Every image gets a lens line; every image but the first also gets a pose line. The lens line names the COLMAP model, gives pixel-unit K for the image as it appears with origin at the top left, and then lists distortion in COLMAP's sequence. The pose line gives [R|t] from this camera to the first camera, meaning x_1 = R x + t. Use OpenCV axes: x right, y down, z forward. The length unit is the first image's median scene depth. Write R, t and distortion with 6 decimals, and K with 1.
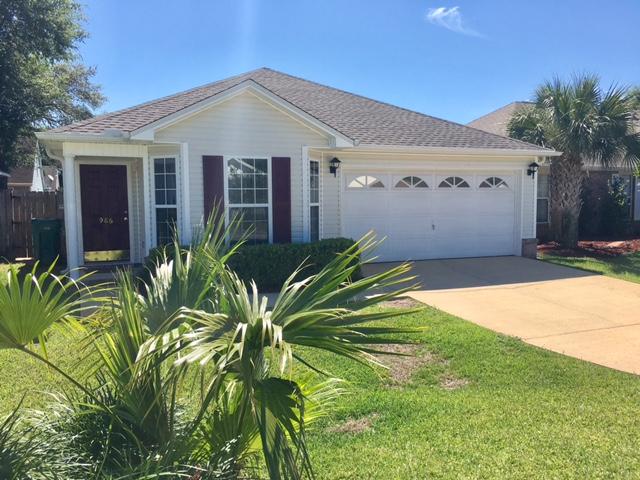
lens RADIAL K [[550.1, 0, 320.0], [0, 550.1, 240.0], [0, 0, 1]] dist [0.080605, -0.131269]
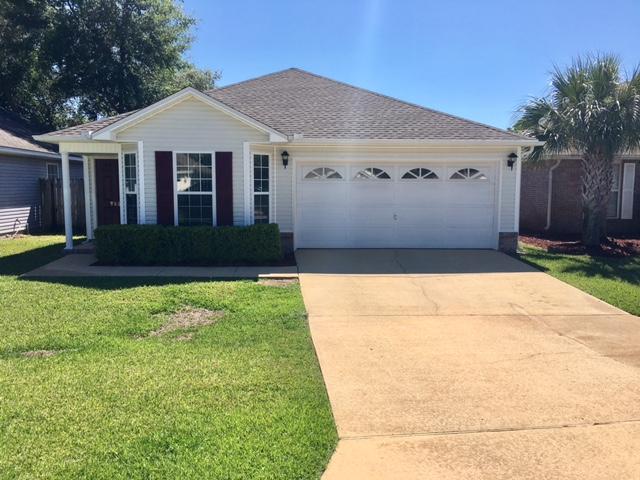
lens RADIAL K [[550.1, 0, 320.0], [0, 550.1, 240.0], [0, 0, 1]] dist [0.080605, -0.131269]
pose [[0.937859, 0.038959, -0.344822, 0.515282], [-0.035399, 0.999235, 0.016620, 0.008367], [0.345205, -0.003381, 0.938521, -0.017417]]
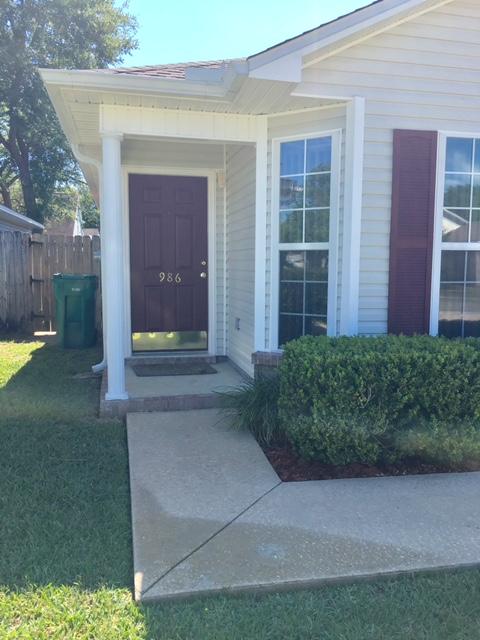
lens RADIAL K [[541.5, 0, 237.0], [0, 541.5, 315.2], [0, 0, 1]] dist [0.085178, -0.136510]
pose [[0.981391, 0.030372, -0.189605, -0.229946], [-0.027286, 0.999450, 0.018867, -0.010269], [0.190073, -0.013342, 0.981679, 0.511125]]
